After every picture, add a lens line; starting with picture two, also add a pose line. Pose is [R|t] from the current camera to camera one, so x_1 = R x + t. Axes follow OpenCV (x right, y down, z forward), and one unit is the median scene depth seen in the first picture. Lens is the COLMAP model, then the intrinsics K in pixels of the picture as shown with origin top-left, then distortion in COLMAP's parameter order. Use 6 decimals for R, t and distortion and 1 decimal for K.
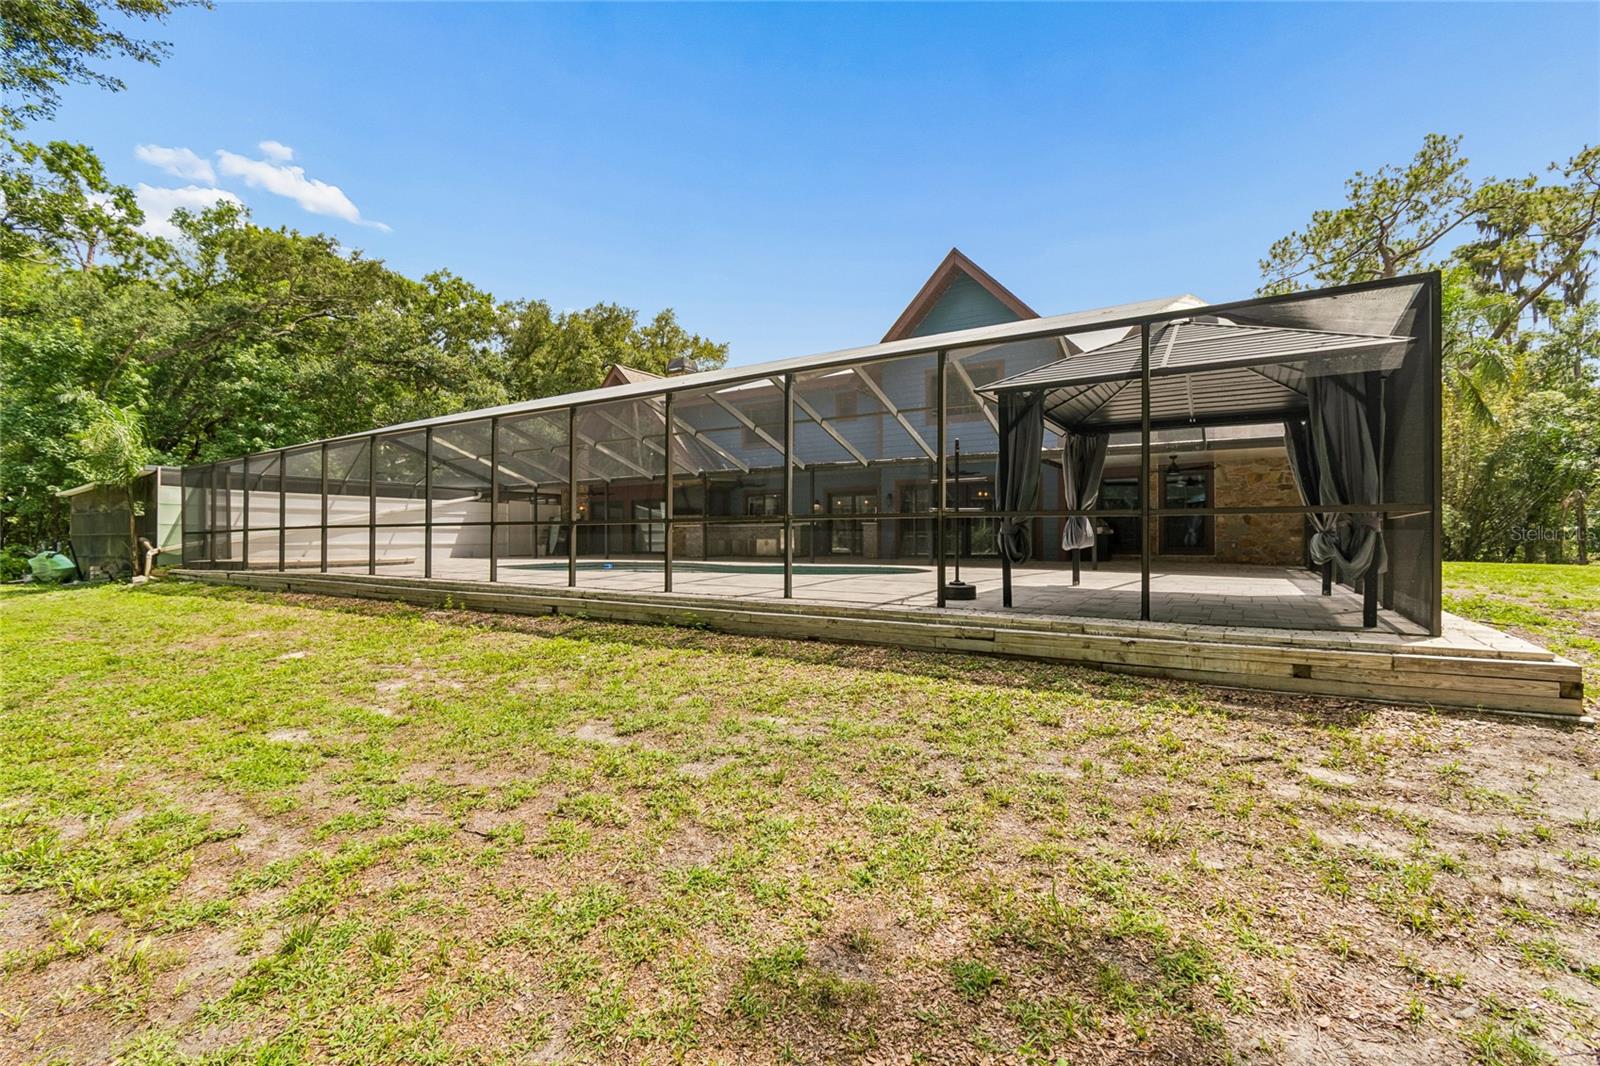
lens RADIAL K [[703.6, 0, 785.6], [0, 703.6, 530.0], [0, 0, 1]] dist [0.002763, 0.000622]
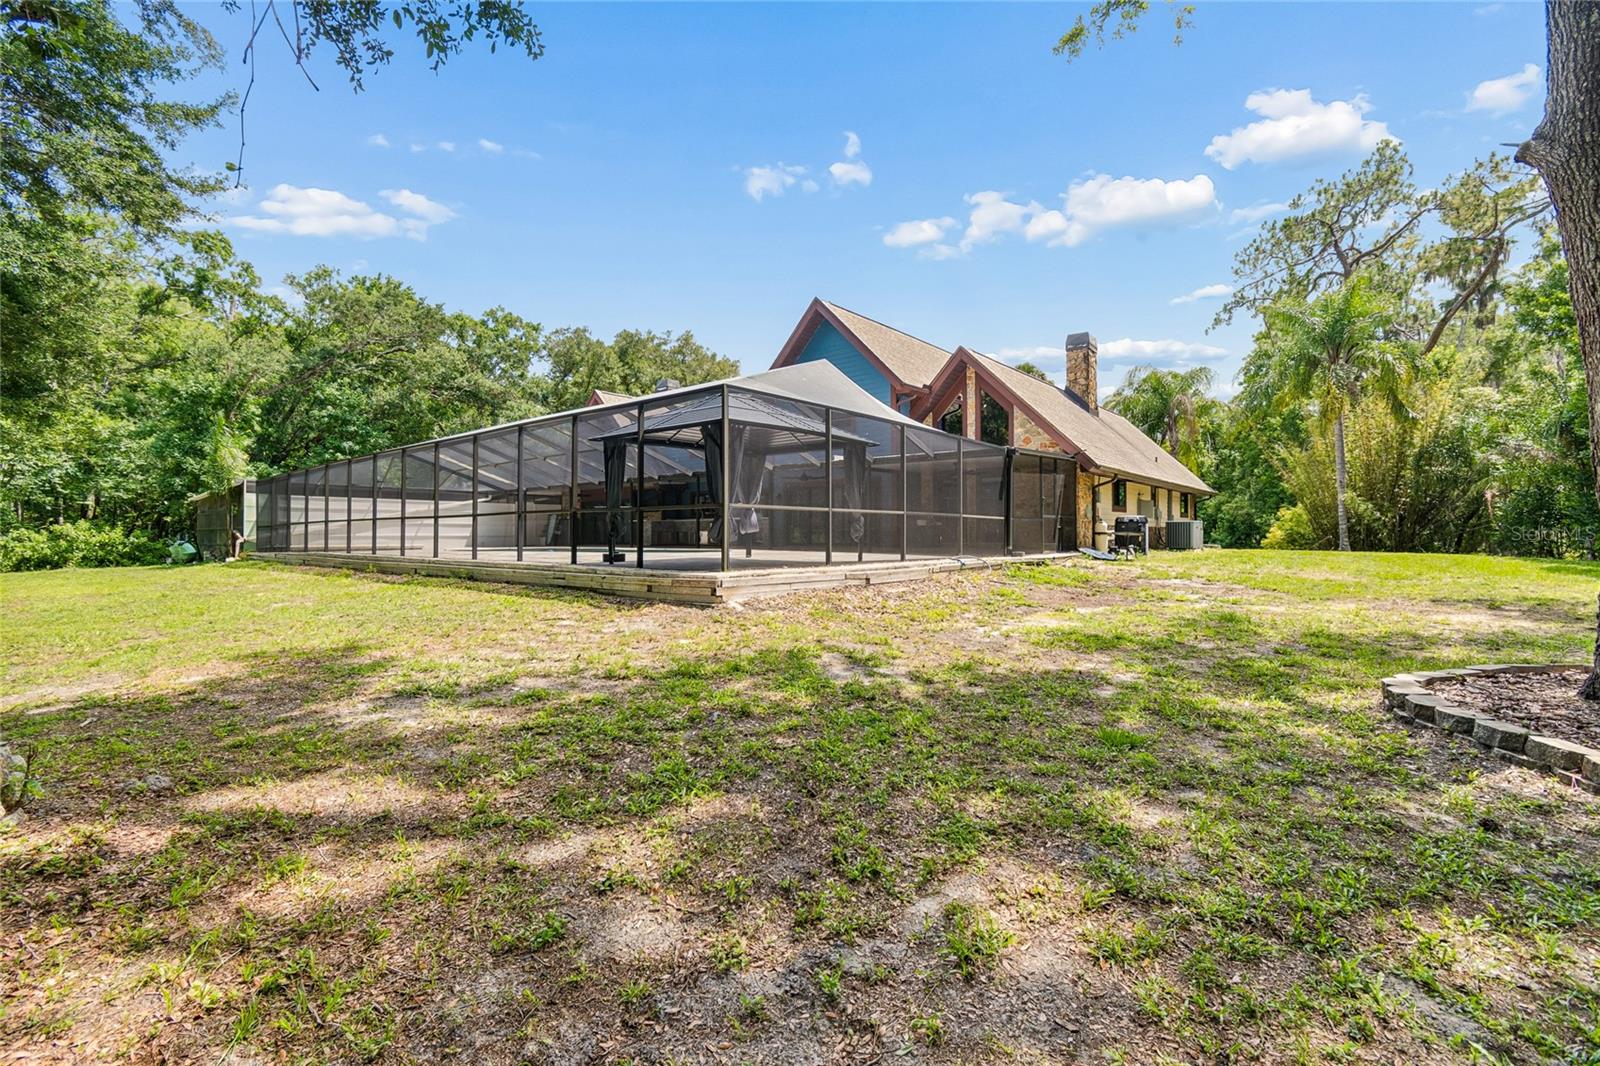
lens RADIAL K [[684.5, 0, 802.3], [0, 684.5, 527.3], [0, 0, 1]] dist [-0.002691, -0.000549]
pose [[0.994000, -0.005826, -0.109226, 0.220322], [0.006415, 0.999967, 0.005043, 0.003130], [0.109193, -0.005713, 0.994004, -0.141517]]
